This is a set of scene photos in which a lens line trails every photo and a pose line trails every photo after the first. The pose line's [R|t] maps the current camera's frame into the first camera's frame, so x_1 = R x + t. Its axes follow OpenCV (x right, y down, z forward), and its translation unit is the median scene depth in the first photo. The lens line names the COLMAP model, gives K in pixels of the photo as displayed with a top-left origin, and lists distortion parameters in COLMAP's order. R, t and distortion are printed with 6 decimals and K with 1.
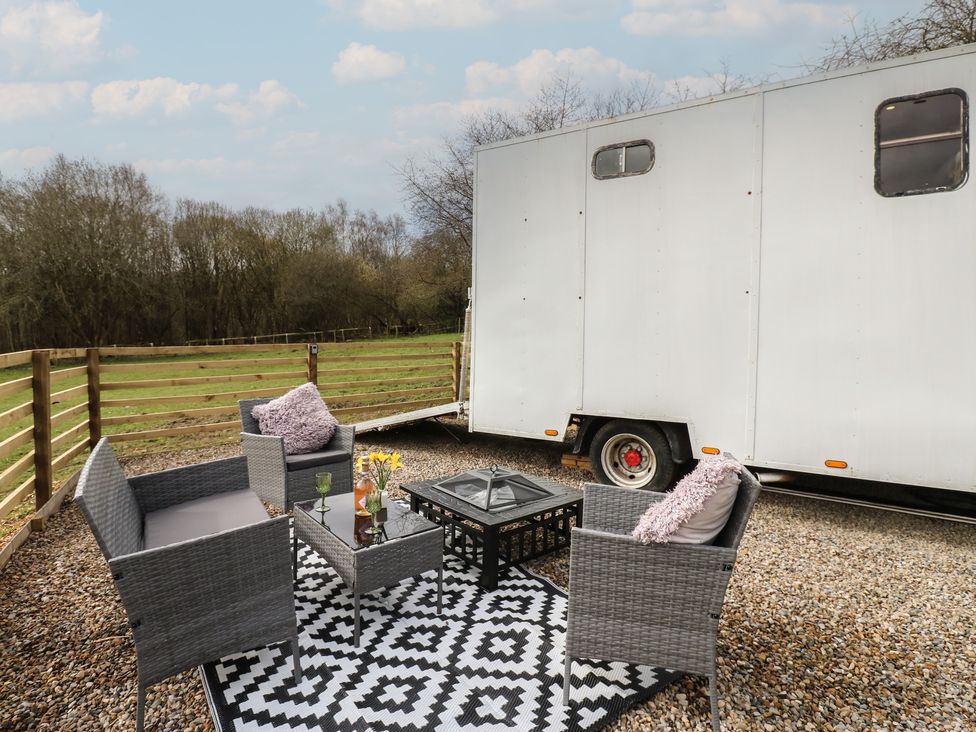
lens RADIAL K [[532.3, 0, 493.8], [0, 532.3, 347.8], [0, 0, 1]] dist [0.001537, -0.014244]
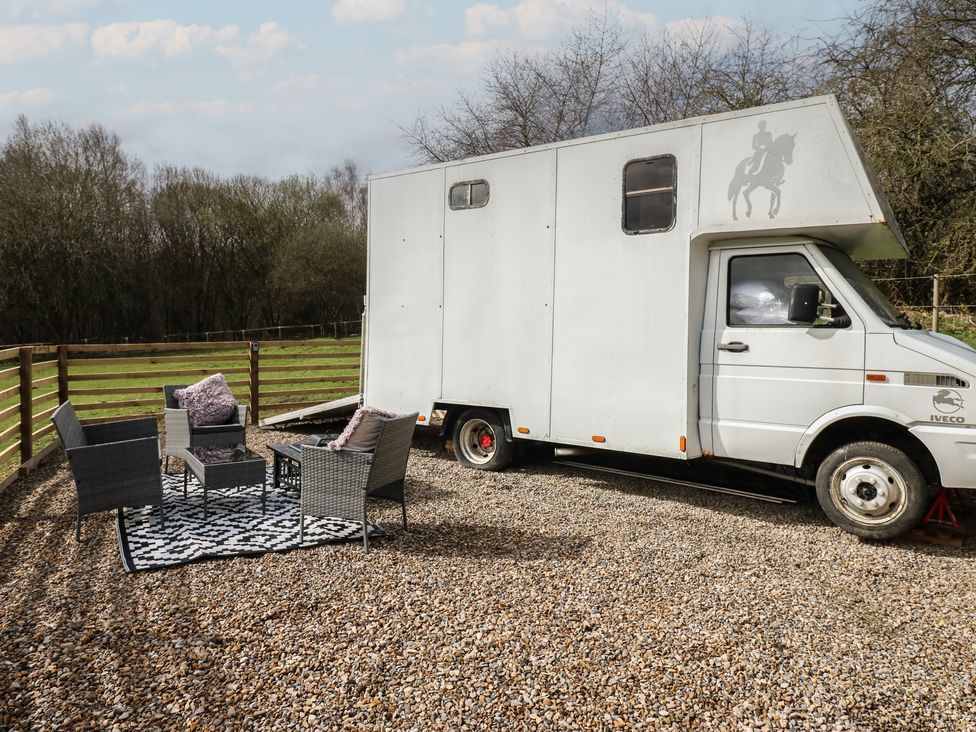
lens RADIAL K [[702.3, 0, 489.5], [0, 702.3, 346.2], [0, 0, 1]] dist [0.008935, 0.000958]
pose [[0.994804, 0.005746, -0.101651, 0.087776], [-0.005461, 0.999980, 0.003081, -0.001857], [0.101667, -0.002510, 0.994815, -0.116682]]
